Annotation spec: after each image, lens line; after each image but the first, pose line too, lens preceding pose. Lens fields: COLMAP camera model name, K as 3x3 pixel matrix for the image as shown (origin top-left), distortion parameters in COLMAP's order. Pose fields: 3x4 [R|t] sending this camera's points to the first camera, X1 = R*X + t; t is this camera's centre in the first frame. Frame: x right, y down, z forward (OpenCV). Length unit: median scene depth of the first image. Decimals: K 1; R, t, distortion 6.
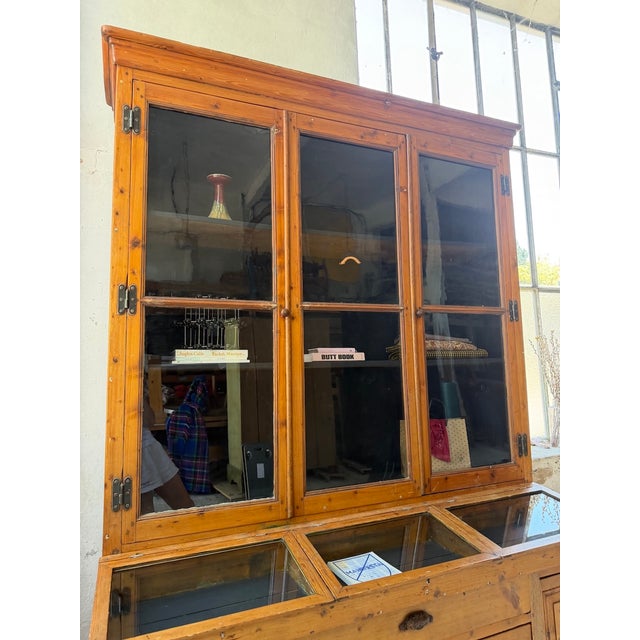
lens RADIAL K [[451.2, 0, 319.6], [0, 451.2, 314.2], [0, 0, 1]] dist [0.039164, -0.052564]
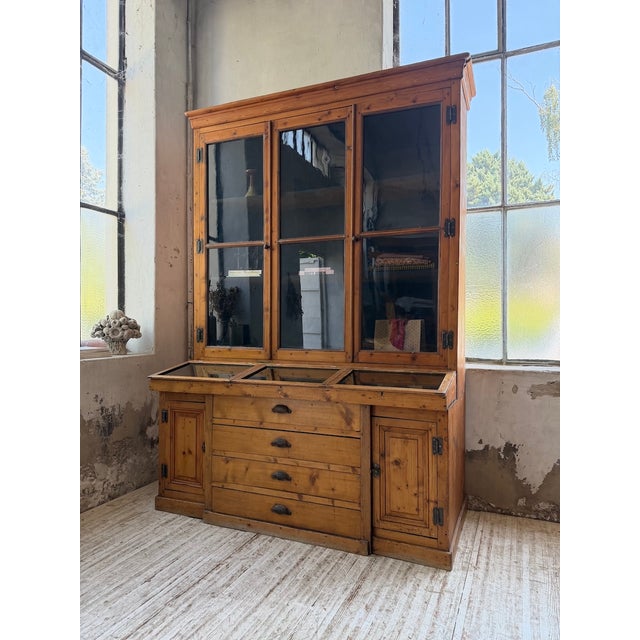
lens RADIAL K [[451.2, 0, 323.6], [0, 451.2, 322.1], [0, 0, 1]] dist [0.039164, -0.052564]
pose [[0.705376, 0.030146, -0.708192, 1.275394], [0.056929, 0.993458, 0.098992, 0.122896], [0.706543, -0.110143, 0.699046, -0.088750]]
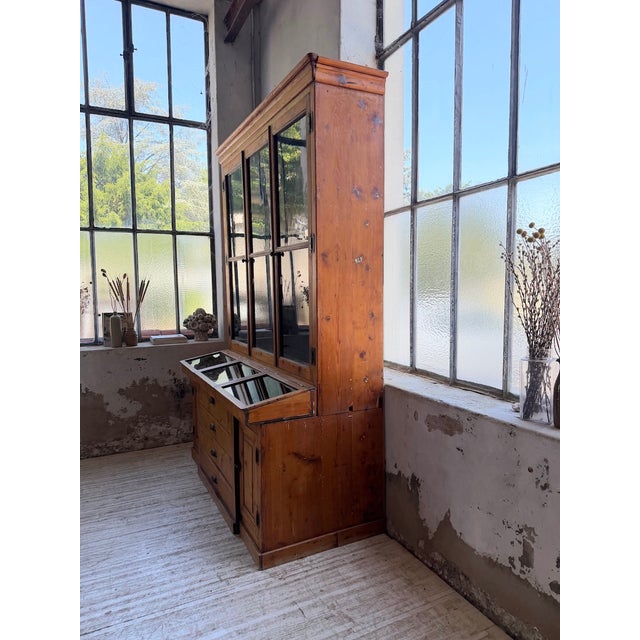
lens RADIAL K [[451.2, 0, 323.8], [0, 451.2, 320.3], [0, 0, 1]] dist [0.039164, -0.052564]
pose [[0.084125, 0.103013, -0.991116, 1.945936], [0.120938, 0.986234, 0.112770, 0.074711], [0.989089, -0.129350, 0.070509, 1.142151]]
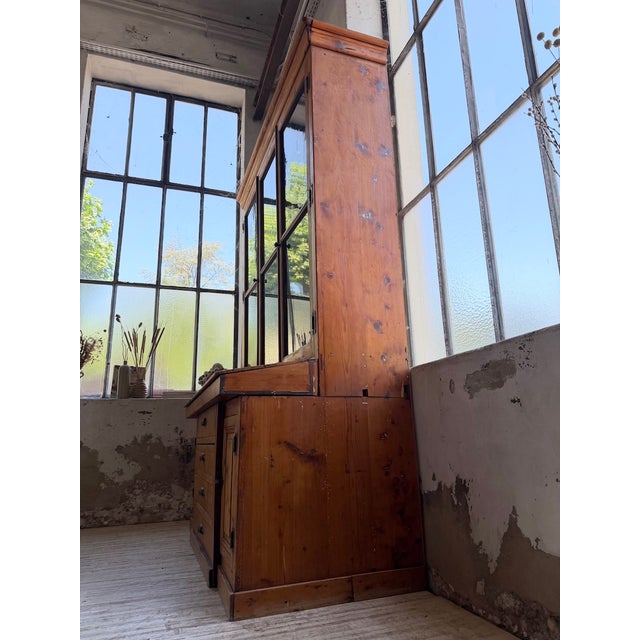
lens RADIAL K [[451.2, 0, 320.9], [0, 451.2, 320.7], [0, 0, 1]] dist [0.039164, -0.052564]
pose [[-0.042006, -0.218410, -0.974953, 1.652442], [0.141524, 0.964674, -0.222205, 0.596920], [0.989043, -0.147313, -0.009611, 1.224797]]
